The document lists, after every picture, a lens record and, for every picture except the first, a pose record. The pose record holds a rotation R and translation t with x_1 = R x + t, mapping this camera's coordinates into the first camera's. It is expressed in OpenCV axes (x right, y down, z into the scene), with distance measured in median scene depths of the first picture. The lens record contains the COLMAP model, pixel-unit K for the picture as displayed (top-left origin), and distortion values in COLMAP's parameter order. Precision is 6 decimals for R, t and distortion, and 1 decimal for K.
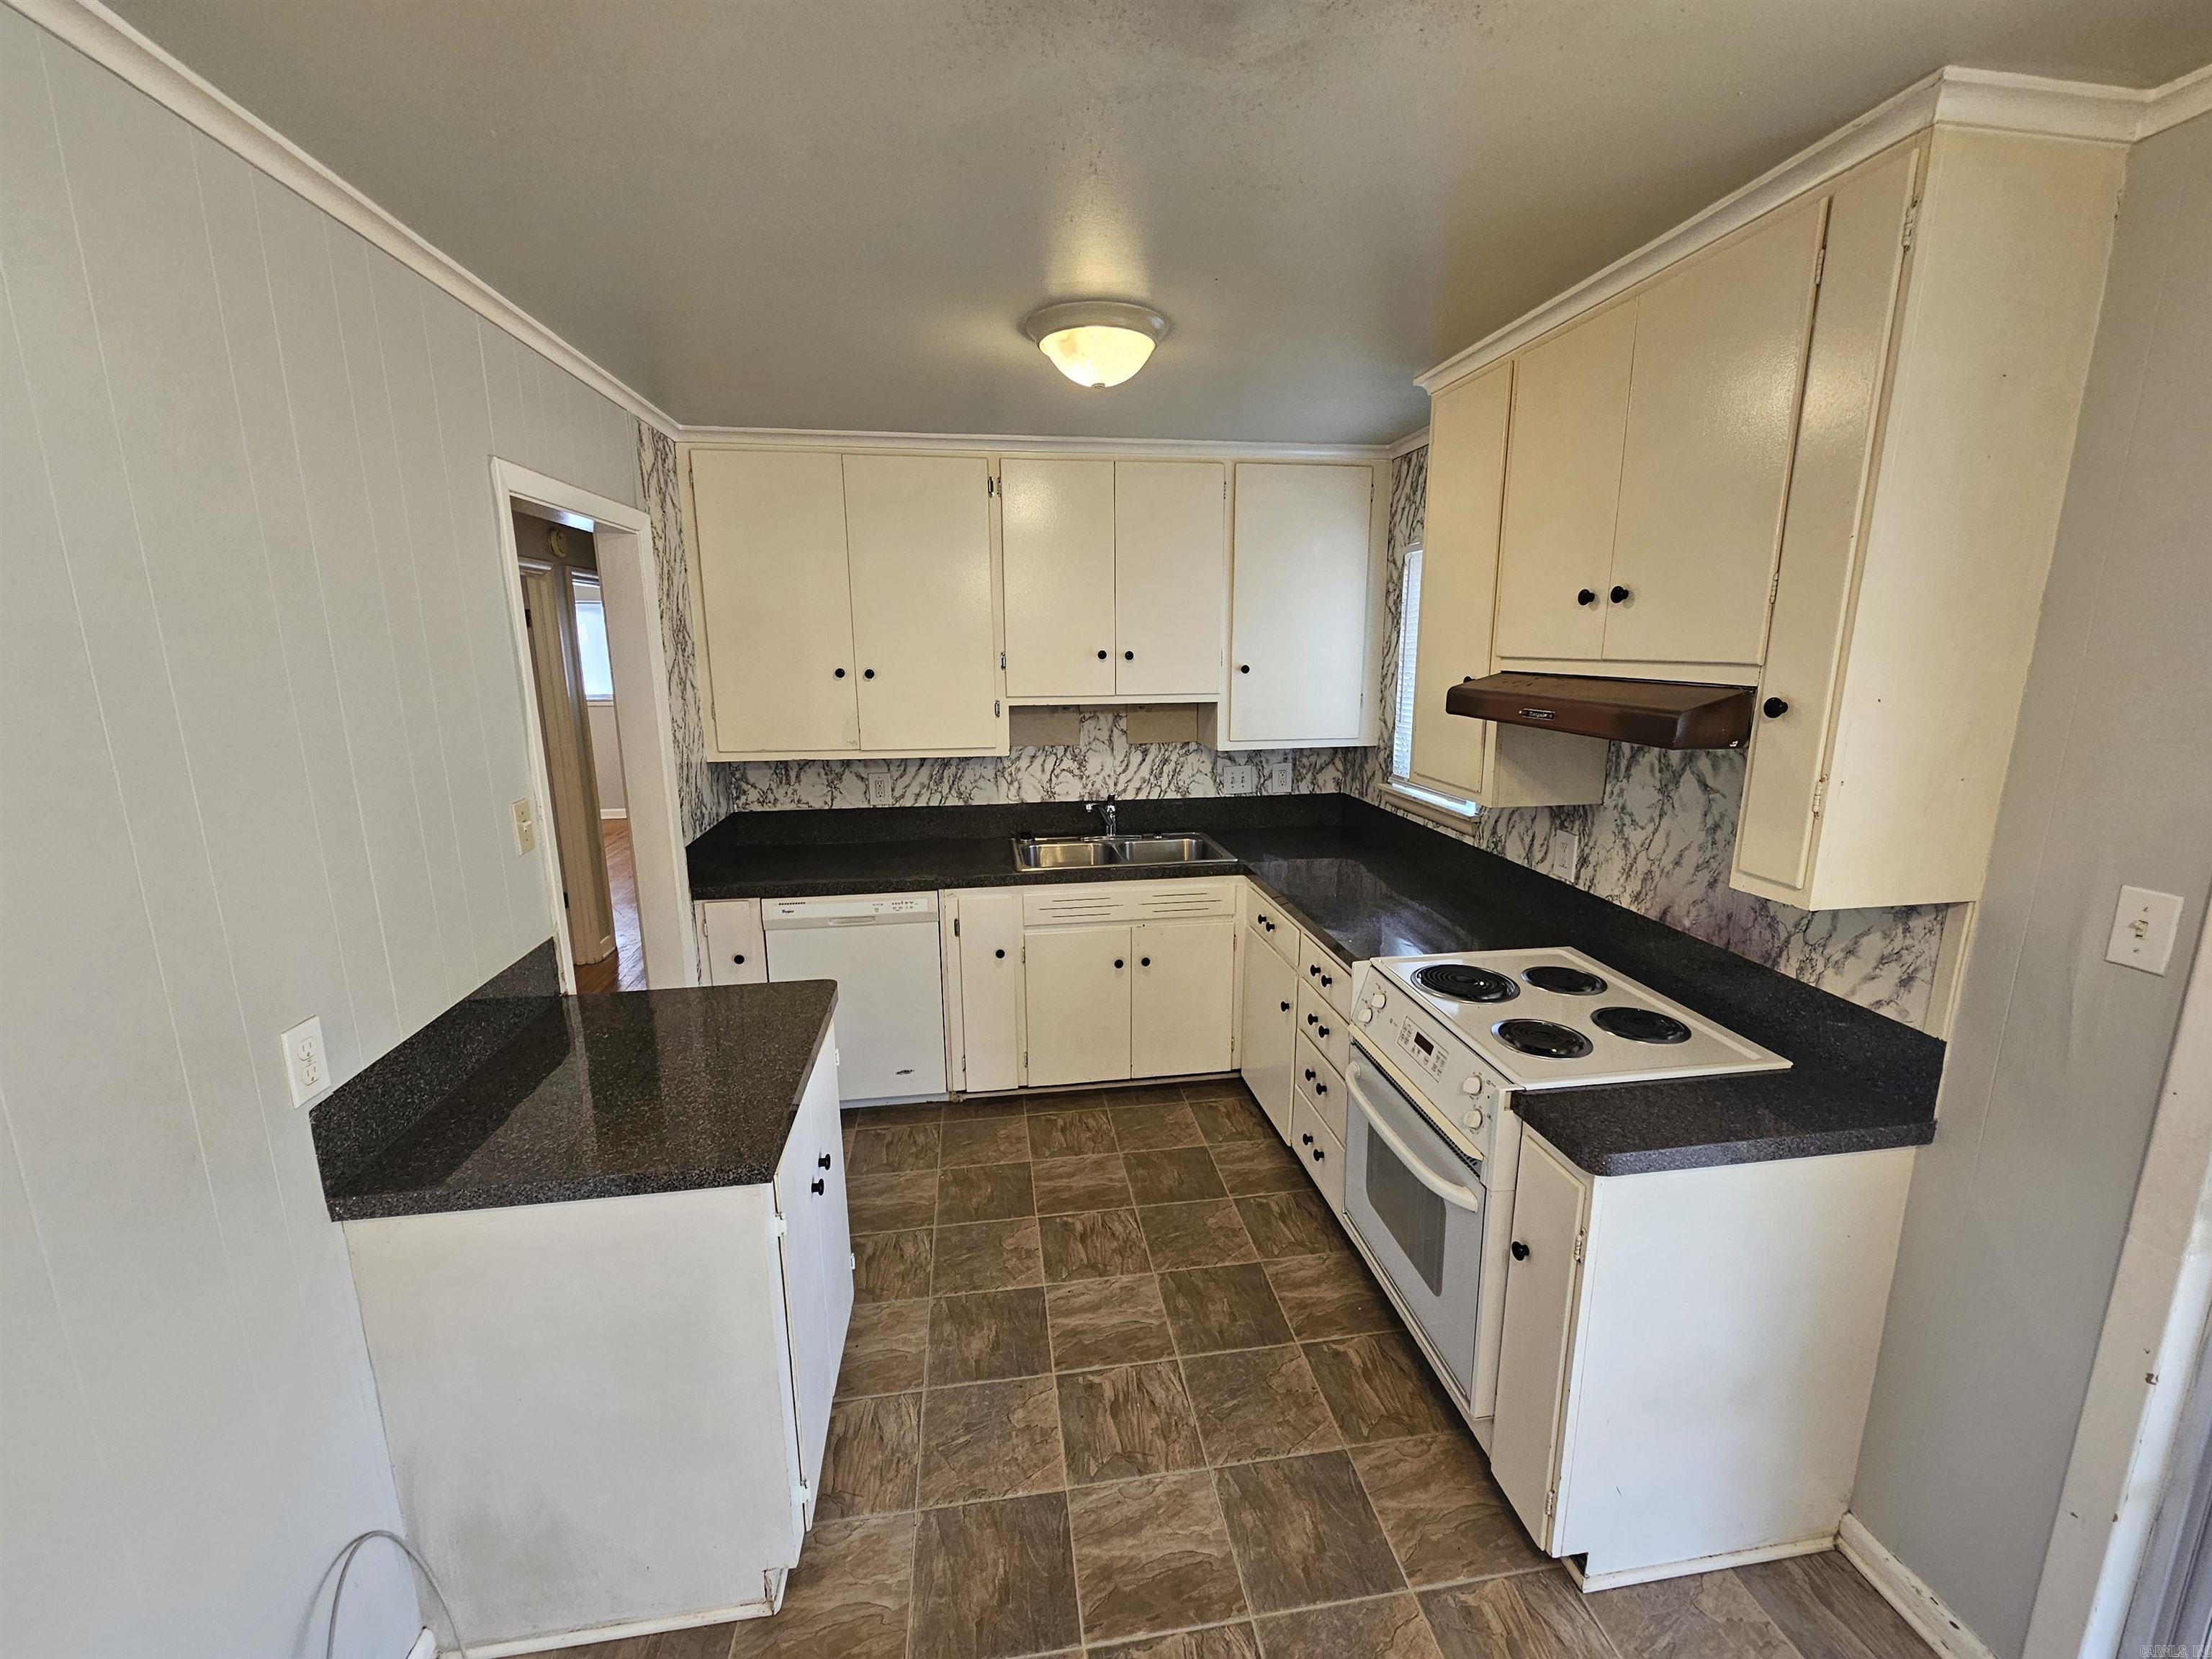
lens RADIAL K [[907.9, 0, 1106.0], [0, 907.9, 829.5], [0, 0, 1]] dist [-0.005295, 0.003353]
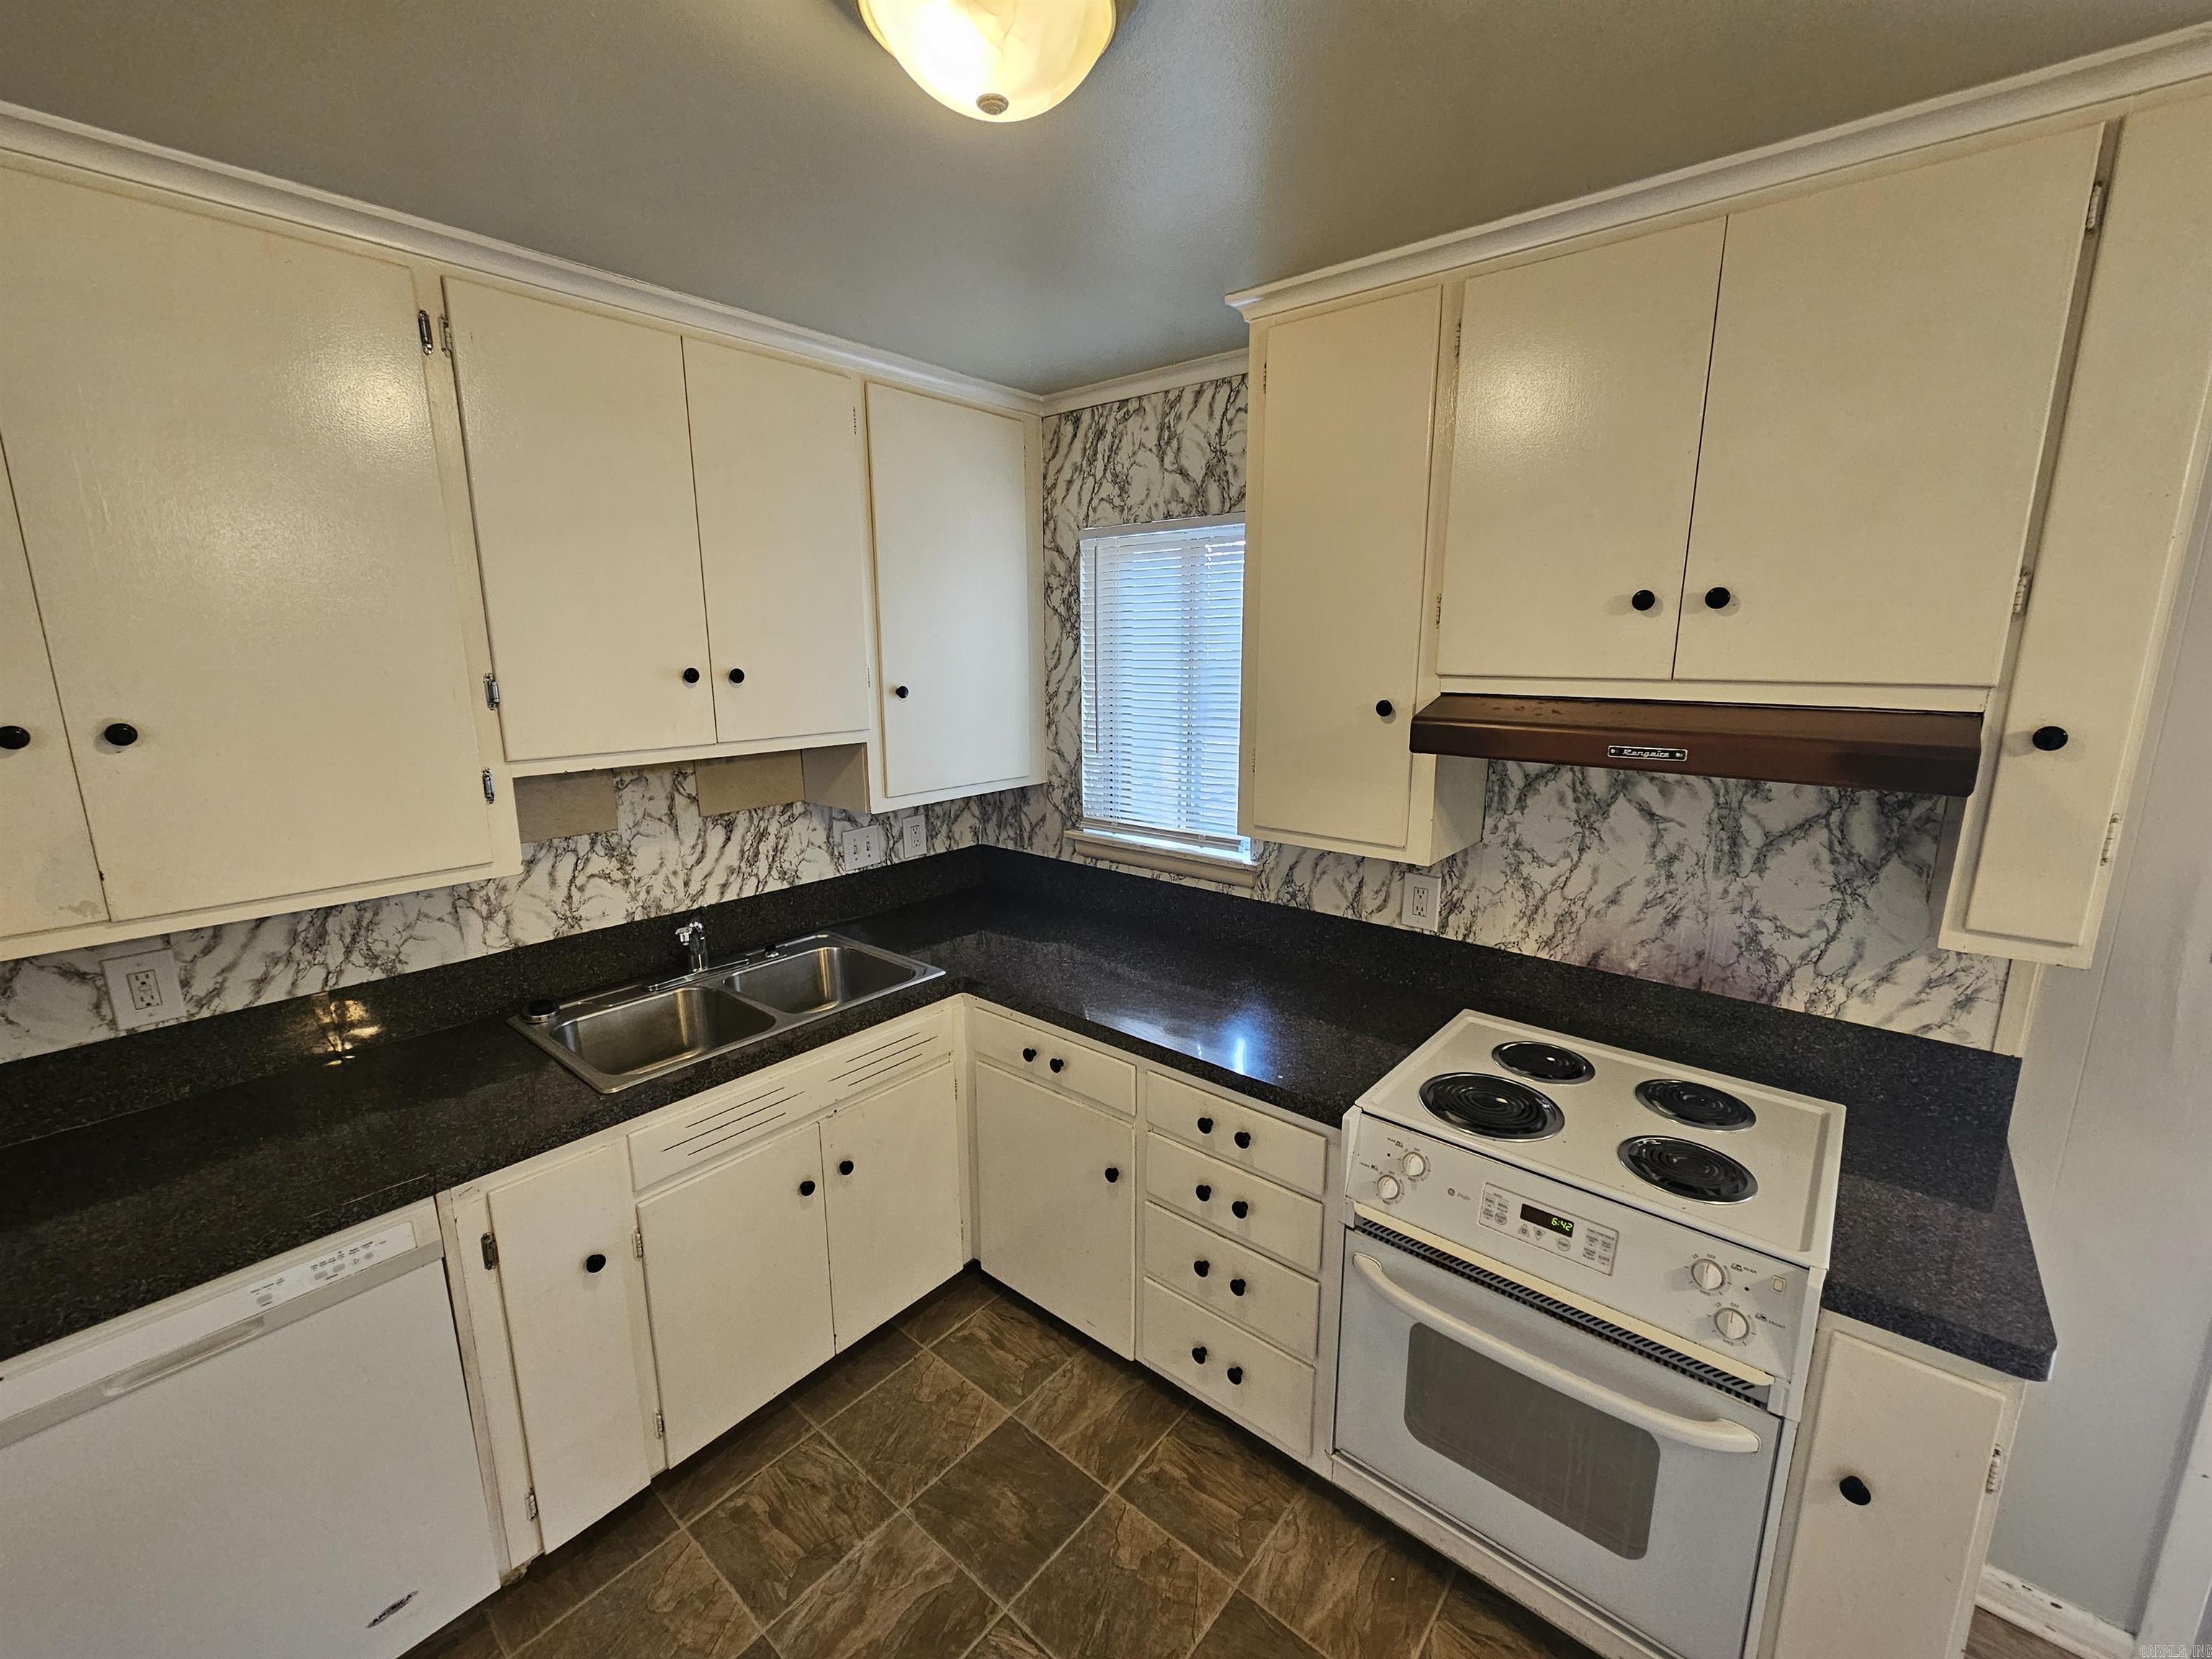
lens RADIAL K [[907.9, 0, 1106.0], [0, 907.9, 829.5], [0, 0, 1]] dist [-0.005295, 0.003353]
pose [[0.744638, -0.130169, 0.654653, -0.228260], [0.133410, 0.990034, 0.045107, -0.099925], [-0.654000, 0.053749, 0.754582, 0.460539]]
